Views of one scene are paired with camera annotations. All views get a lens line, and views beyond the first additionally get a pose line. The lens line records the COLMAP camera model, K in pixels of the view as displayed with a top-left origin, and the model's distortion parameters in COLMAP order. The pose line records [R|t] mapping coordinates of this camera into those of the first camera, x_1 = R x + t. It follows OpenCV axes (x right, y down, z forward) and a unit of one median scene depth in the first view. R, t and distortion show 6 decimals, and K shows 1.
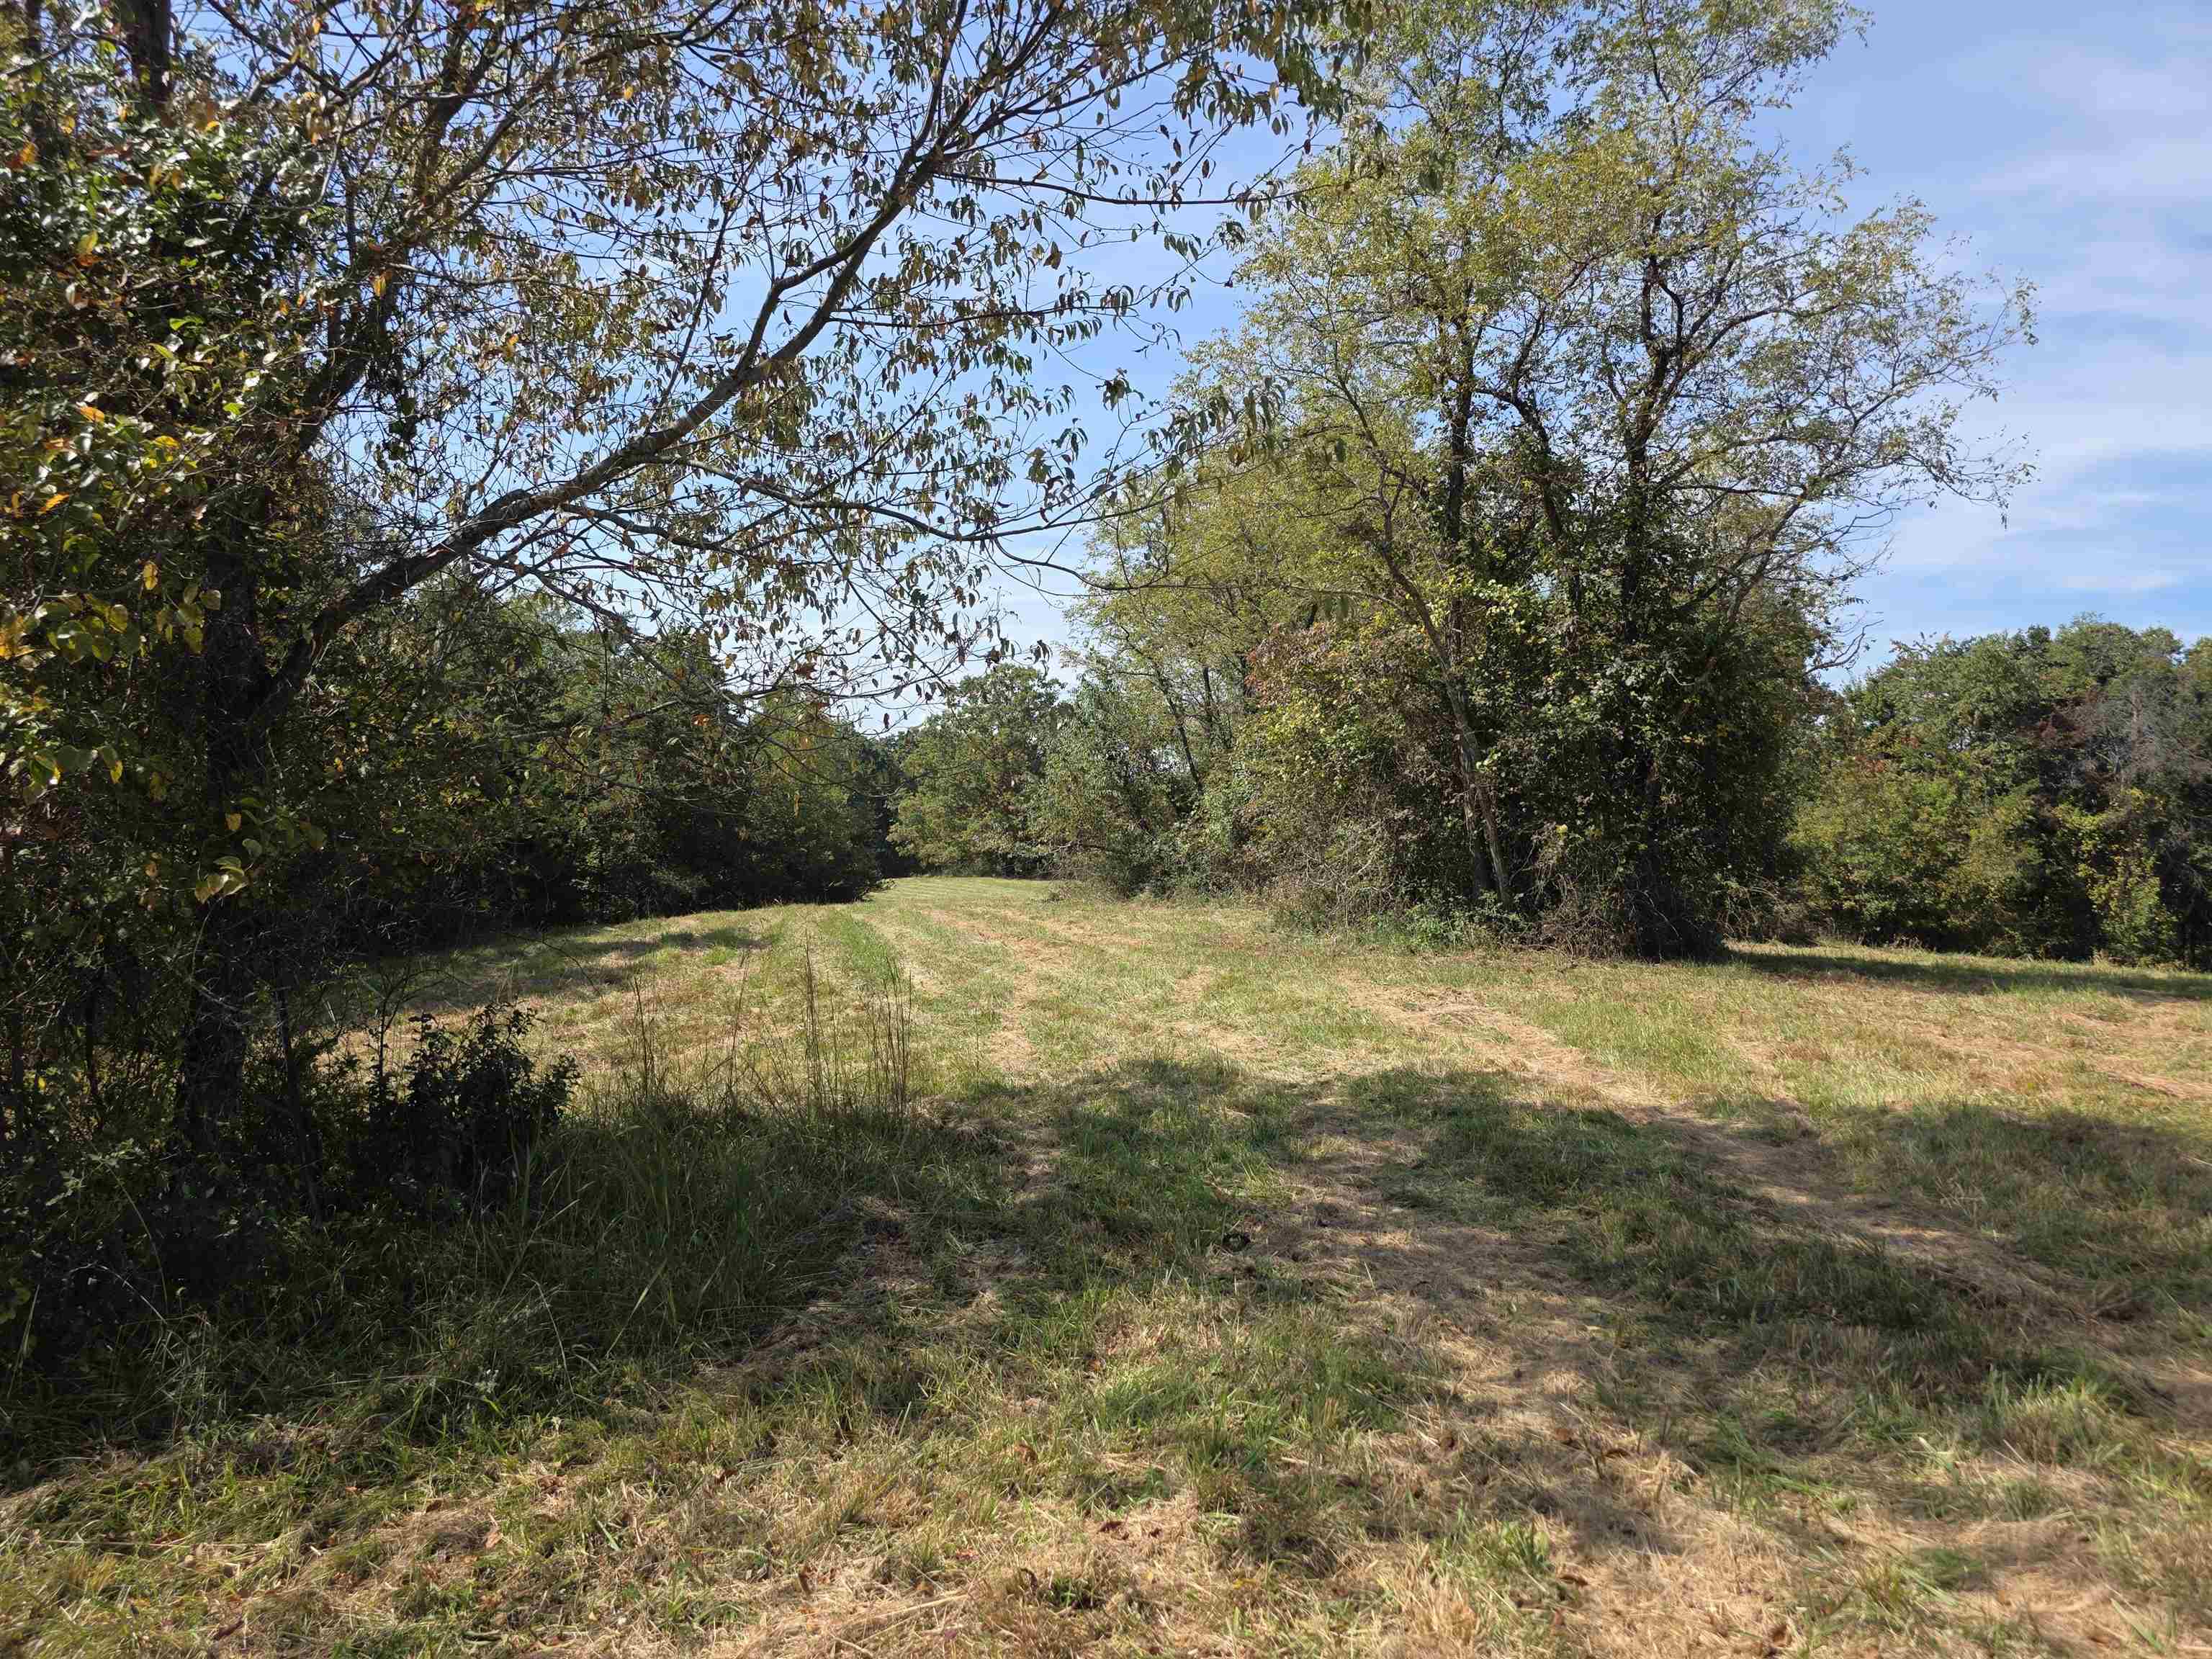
lens RADIAL K [[1477.2, 0, 1106.7], [0, 1477.2, 832.9], [0, 0, 1]] dist [0.043187, -0.036317]
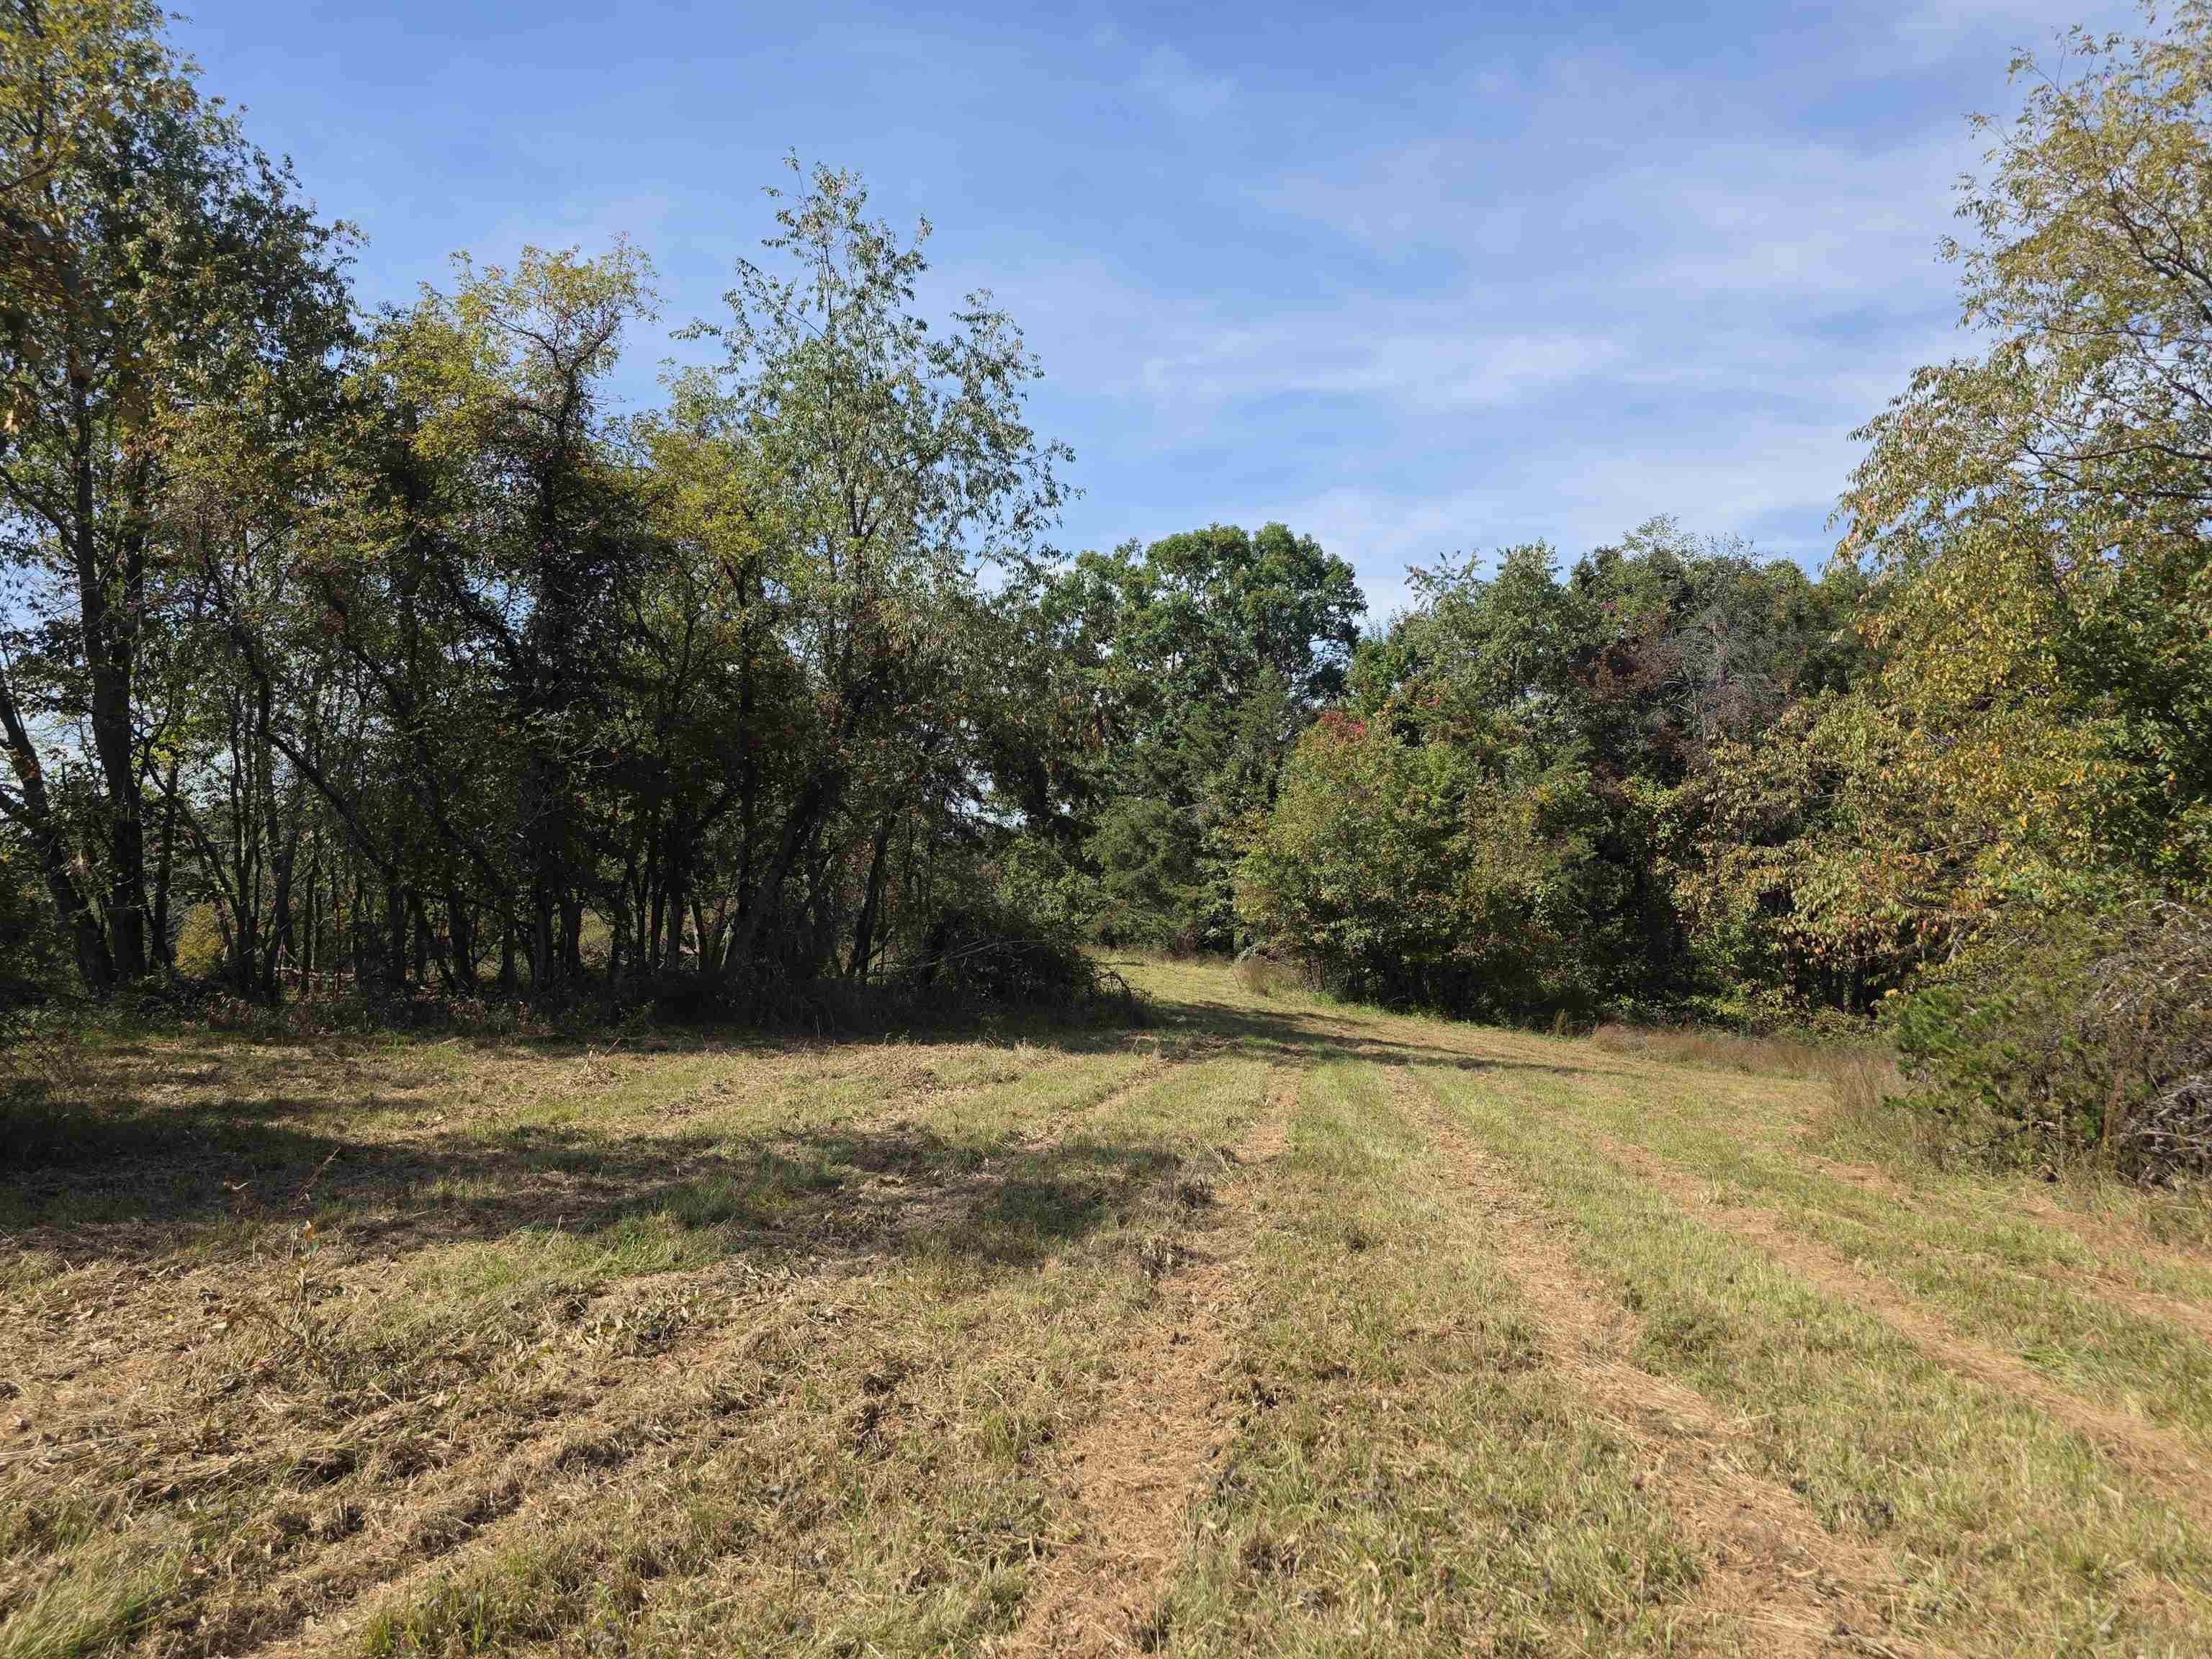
lens RADIAL K [[1477.2, 0, 1106.0], [0, 1477.2, 826.5], [0, 0, 1]] dist [0.043187, -0.036317]
pose [[0.989509, -0.057557, 0.132513, 0.296084], [0.063052, 0.997300, -0.037648, 0.016342], [-0.129988, 0.045608, 0.990466, 0.328121]]
